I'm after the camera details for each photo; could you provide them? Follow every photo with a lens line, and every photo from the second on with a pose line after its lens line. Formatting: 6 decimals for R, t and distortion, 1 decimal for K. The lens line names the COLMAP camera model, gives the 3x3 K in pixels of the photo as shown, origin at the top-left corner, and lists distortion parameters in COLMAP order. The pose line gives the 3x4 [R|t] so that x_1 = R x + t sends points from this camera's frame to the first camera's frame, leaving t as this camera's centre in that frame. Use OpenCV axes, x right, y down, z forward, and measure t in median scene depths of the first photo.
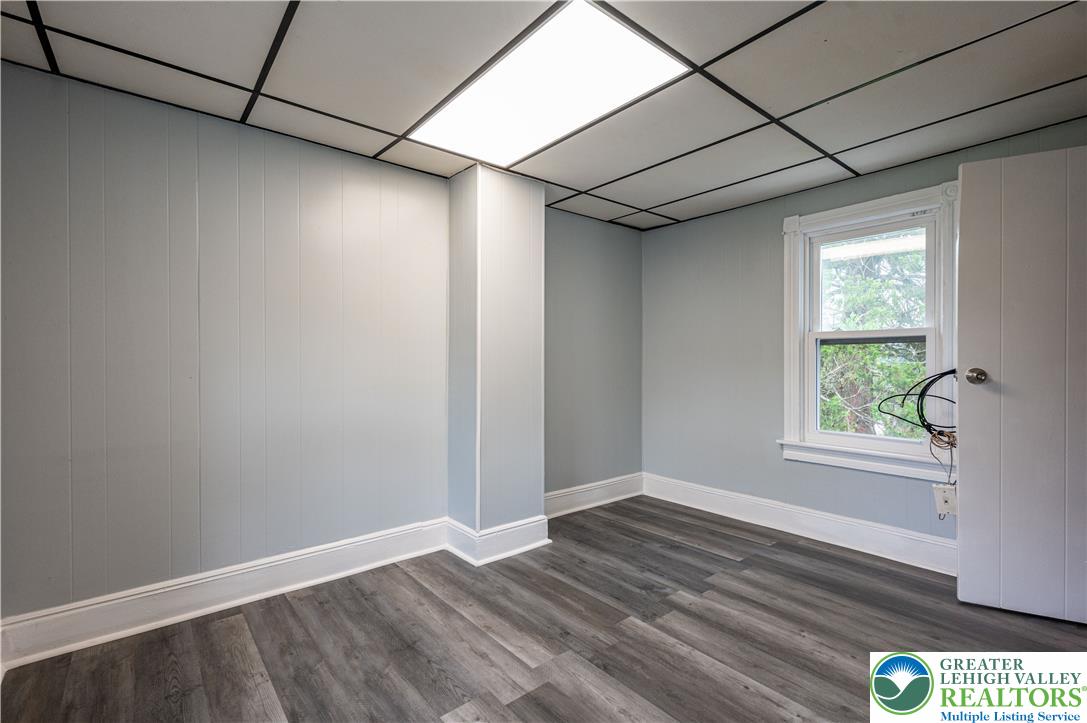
lens RADIAL K [[491.3, 0, 543.5], [0, 491.3, 361.5], [0, 0, 1]] dist [-0.004111, 0.000697]
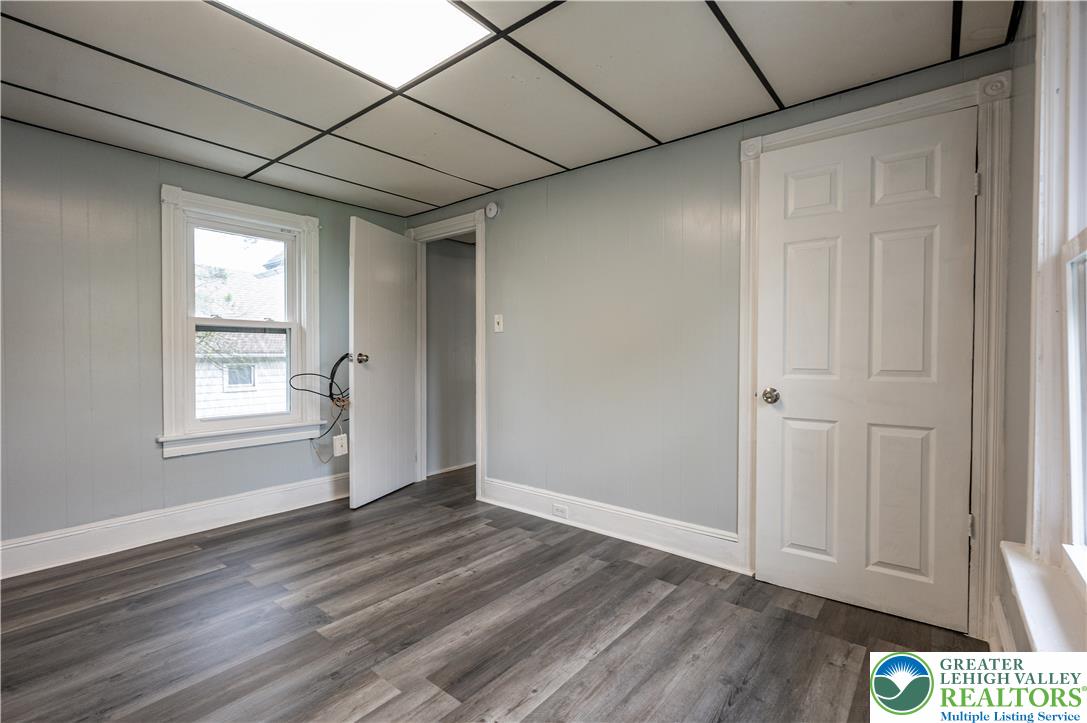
lens RADIAL K [[491.3, 0, 543.5], [0, 491.3, 361.5], [0, 0, 1]] dist [-0.004111, 0.000697]
pose [[-0.196721, -0.013445, 0.980367, -0.754882], [0.002548, 0.999896, 0.014224, 0.019995], [-0.980456, 0.005296, -0.196667, 0.754567]]
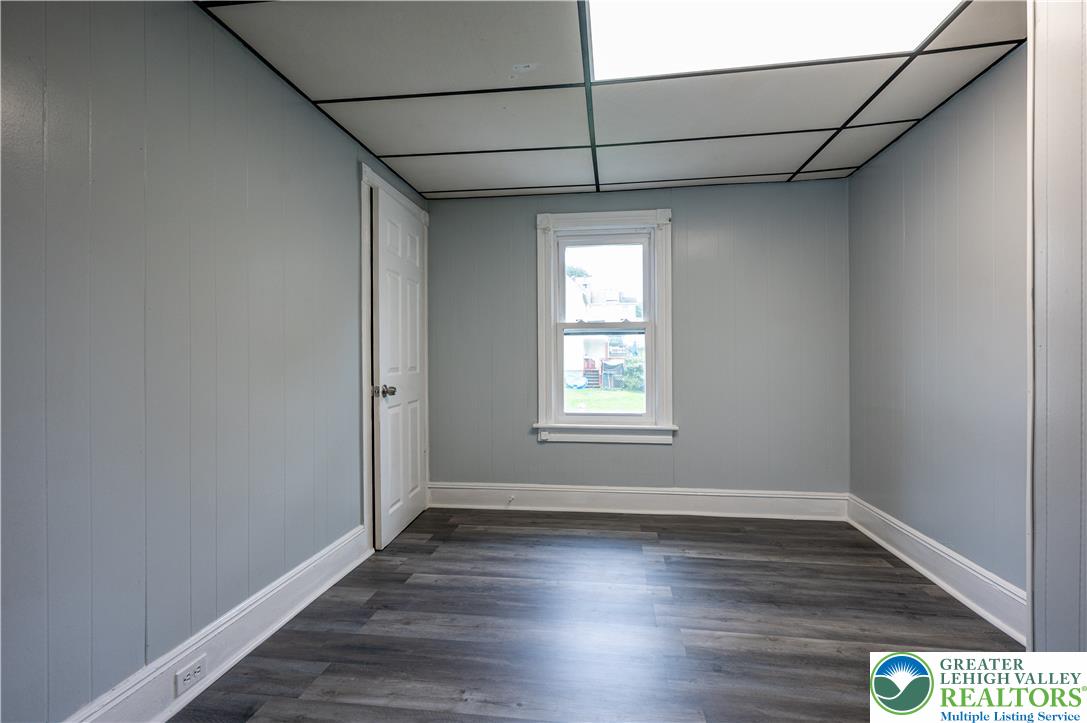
lens RADIAL K [[491.3, 0, 543.5], [0, 491.3, 361.5], [0, 0, 1]] dist [-0.004111, 0.000697]
pose [[-0.737933, 0.014559, -0.674717, 0.757893], [0.005832, 0.999868, 0.015197, 0.013847], [0.674849, 0.007279, -0.737920, 1.304722]]
